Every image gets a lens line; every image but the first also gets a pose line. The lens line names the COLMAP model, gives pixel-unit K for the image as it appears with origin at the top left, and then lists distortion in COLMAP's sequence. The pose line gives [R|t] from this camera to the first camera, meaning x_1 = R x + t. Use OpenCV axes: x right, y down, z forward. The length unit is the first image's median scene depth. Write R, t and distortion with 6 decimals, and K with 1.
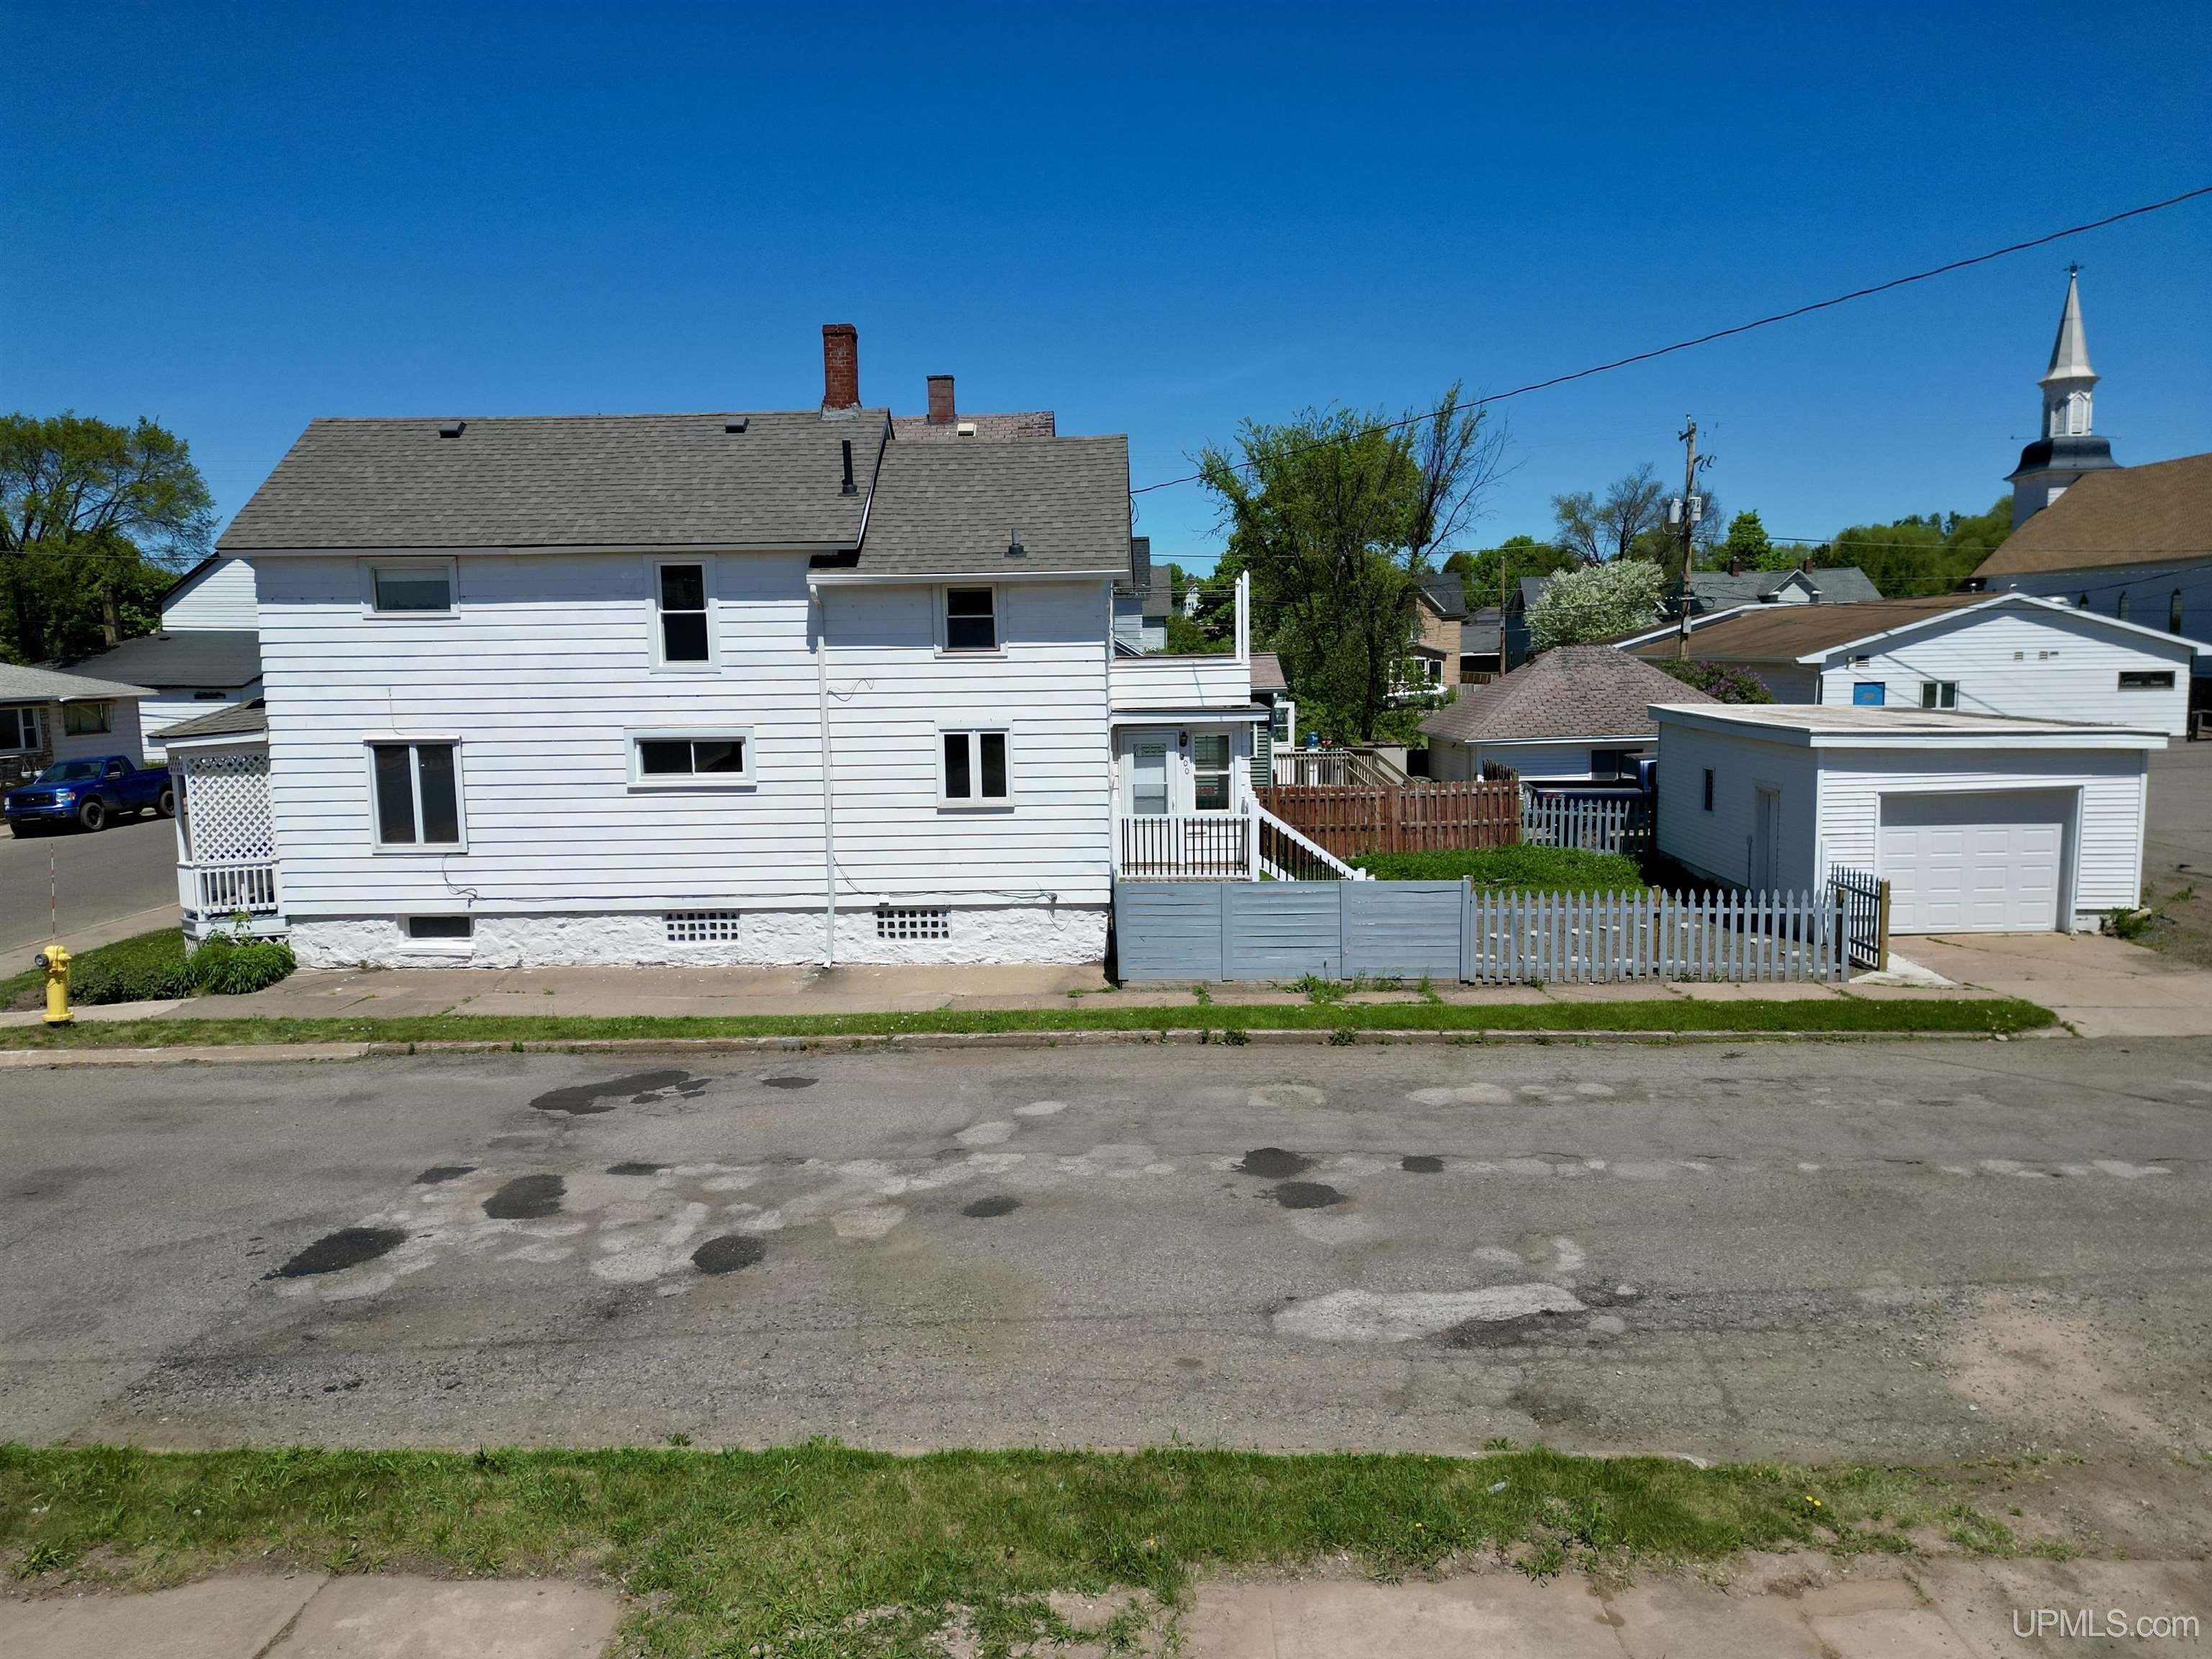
lens RADIAL K [[1541.3, 0, 1097.3], [0, 1541.3, 836.7], [0, 0, 1]] dist [0.088087, -0.086397]
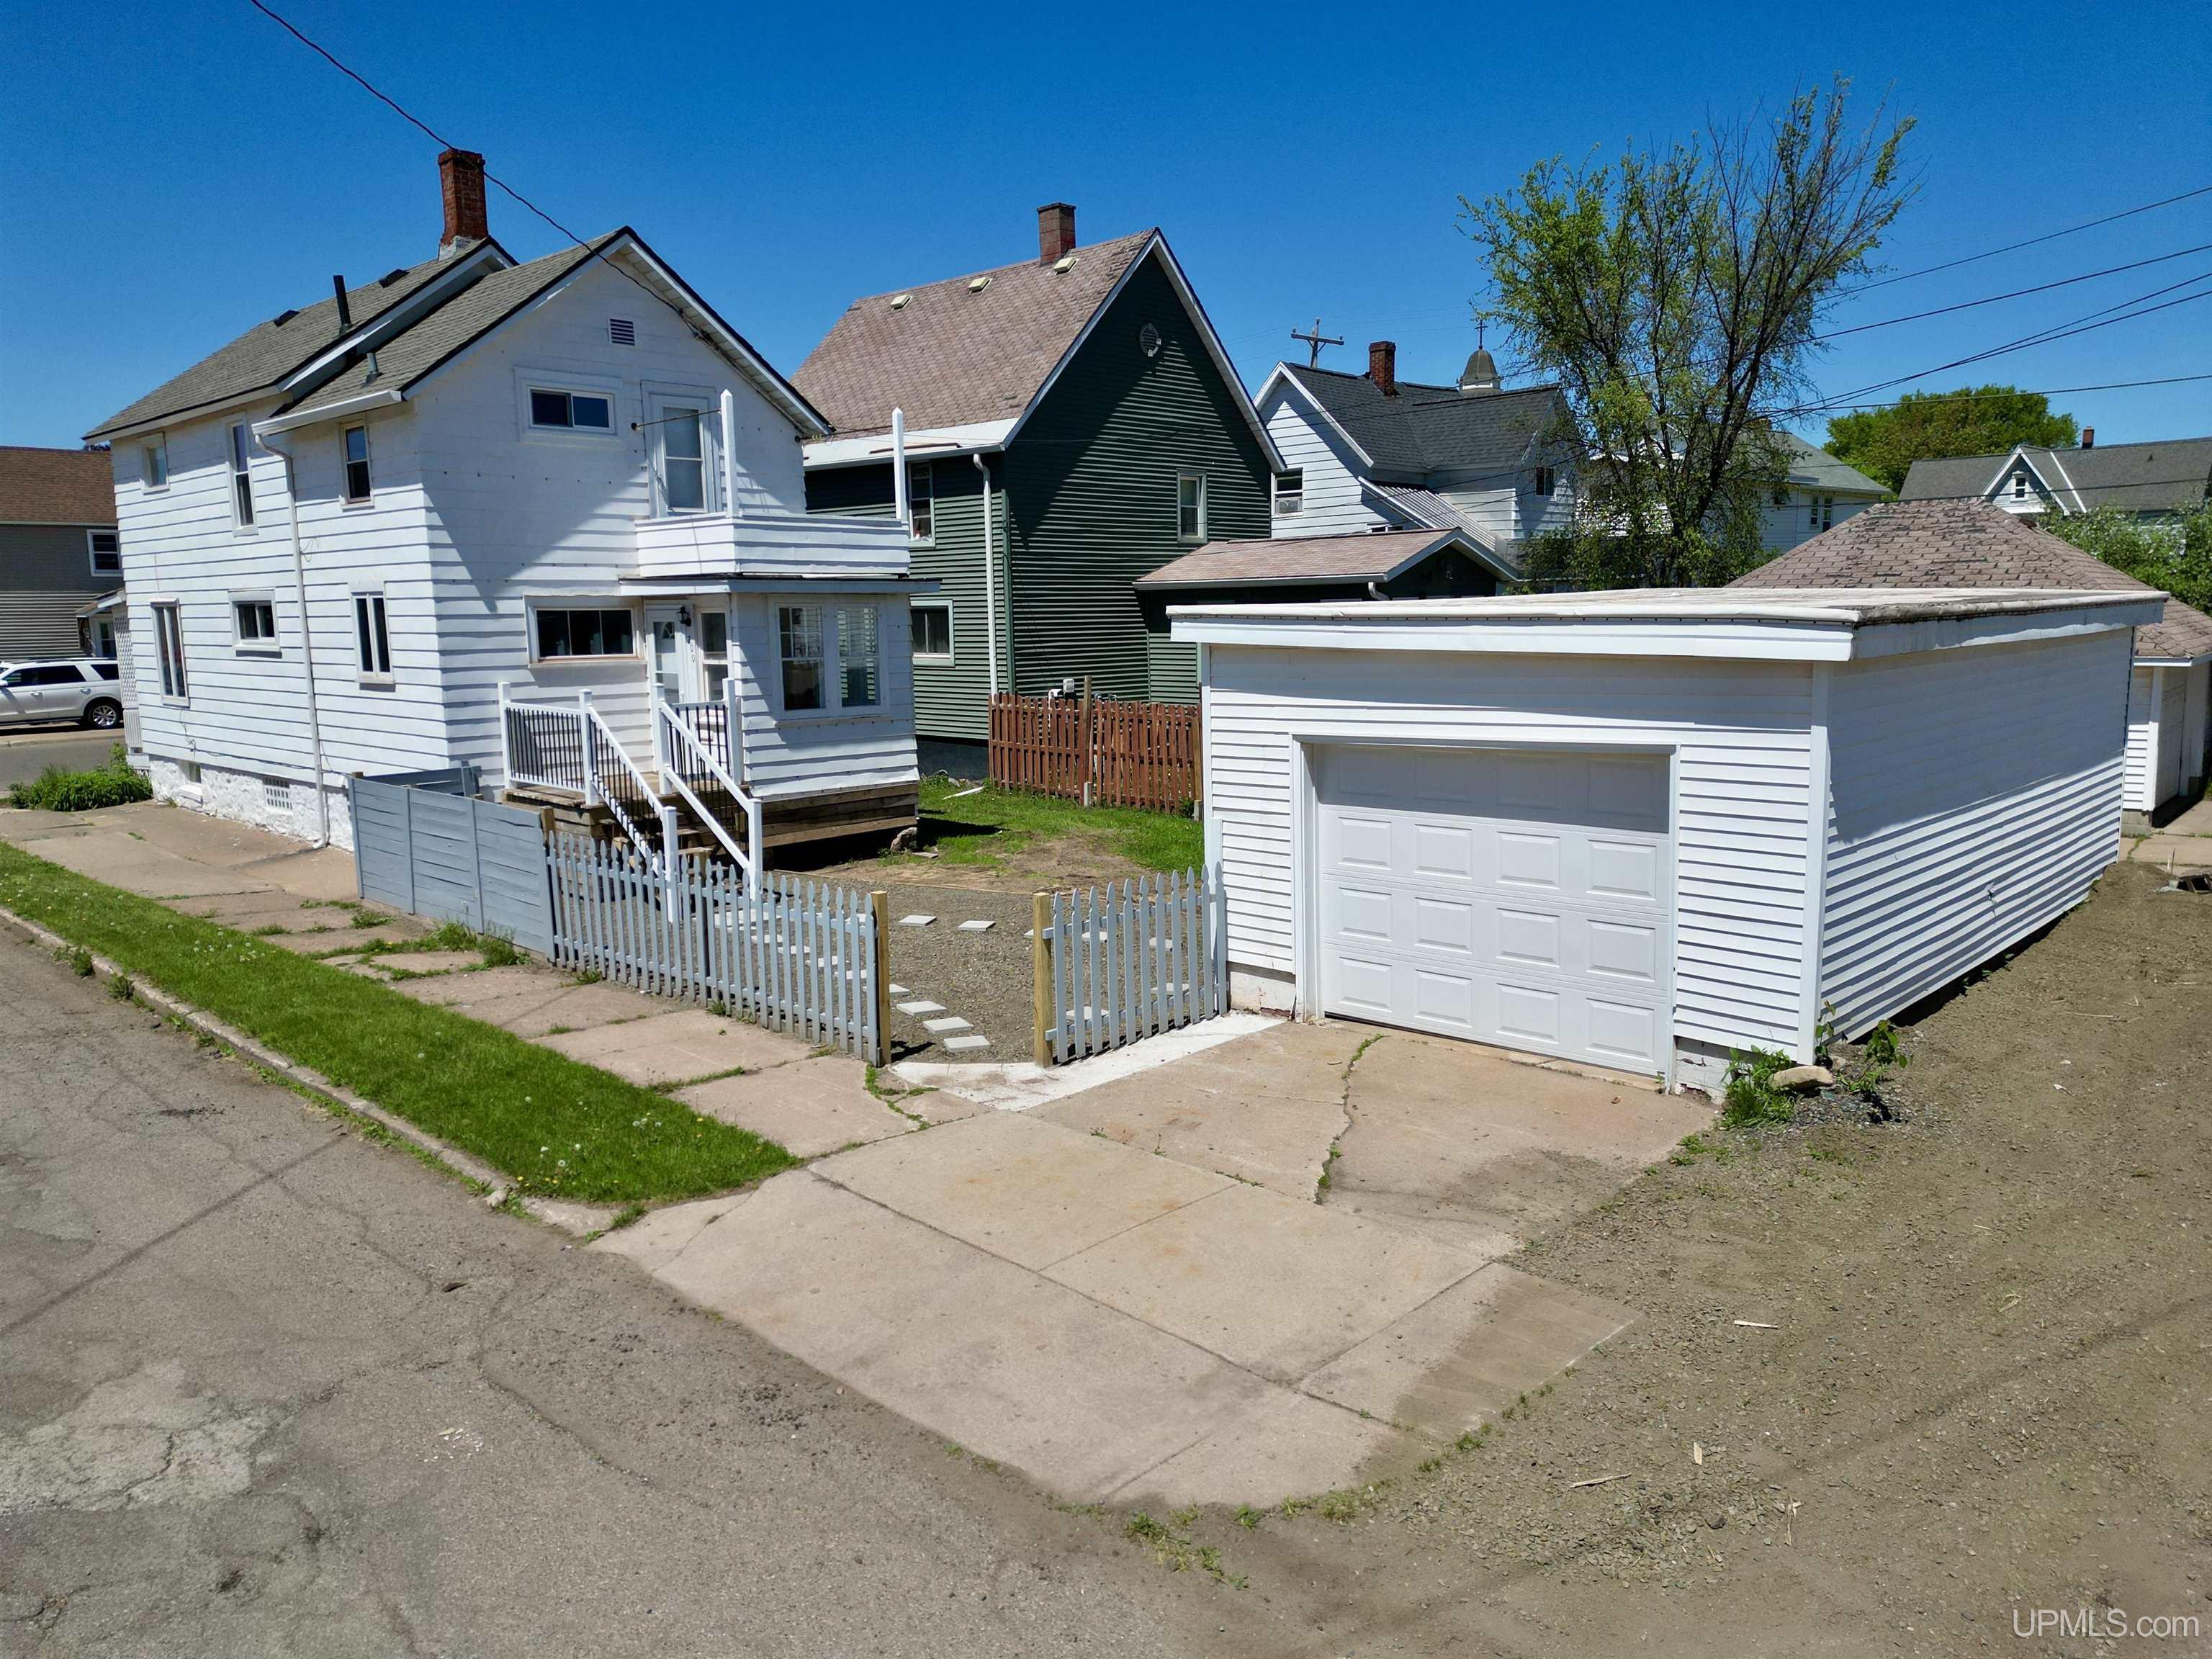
lens RADIAL K [[1541.3, 0, 1092.6], [0, 1541.3, 834.0], [0, 0, 1]] dist [0.088087, -0.086397]
pose [[0.741664, 0.104081, -0.662648, 1.164348], [-0.077243, 0.994569, 0.069763, -0.038486], [0.666310, -0.000556, 0.745675, 0.863078]]
